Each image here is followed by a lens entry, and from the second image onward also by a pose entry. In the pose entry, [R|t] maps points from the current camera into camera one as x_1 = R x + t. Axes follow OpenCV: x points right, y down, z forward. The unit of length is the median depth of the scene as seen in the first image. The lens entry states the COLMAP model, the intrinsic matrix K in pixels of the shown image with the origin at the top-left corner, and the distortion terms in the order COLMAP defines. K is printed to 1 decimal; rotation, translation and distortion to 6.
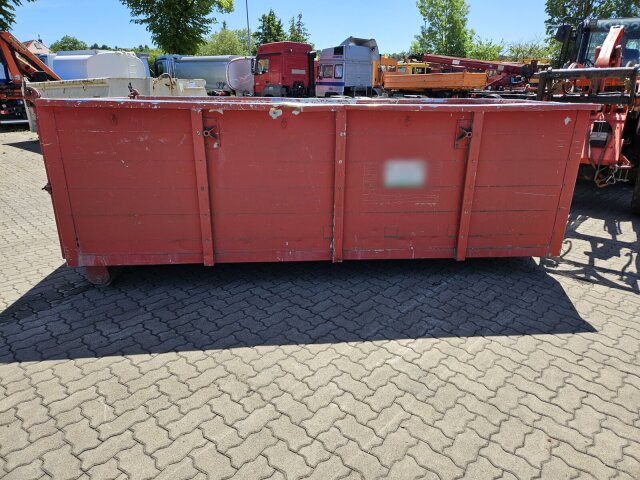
lens RADIAL K [[419.2, 0, 323.1], [0, 419.2, 238.8], [0, 0, 1]] dist [0.078368, -0.064694]
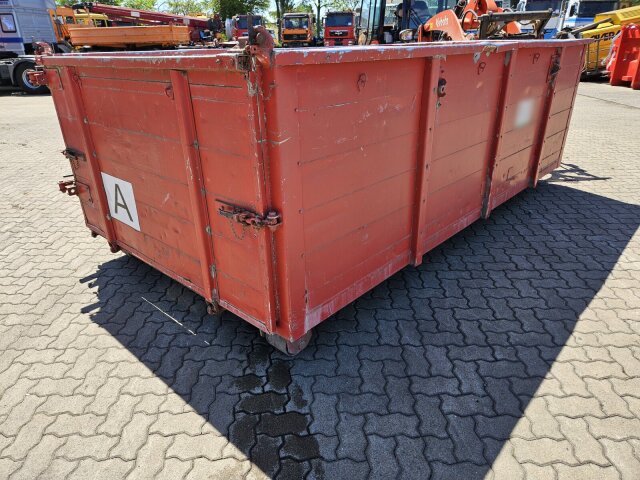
lens RADIAL K [[419.2, 0, 323.1], [0, 419.2, 238.8], [0, 0, 1]] dist [0.078368, -0.064694]
pose [[0.744842, -0.302301, 0.594832, -0.860697], [0.249992, 0.952978, 0.171278, -0.161628], [-0.618640, 0.021128, 0.785391, 0.496762]]
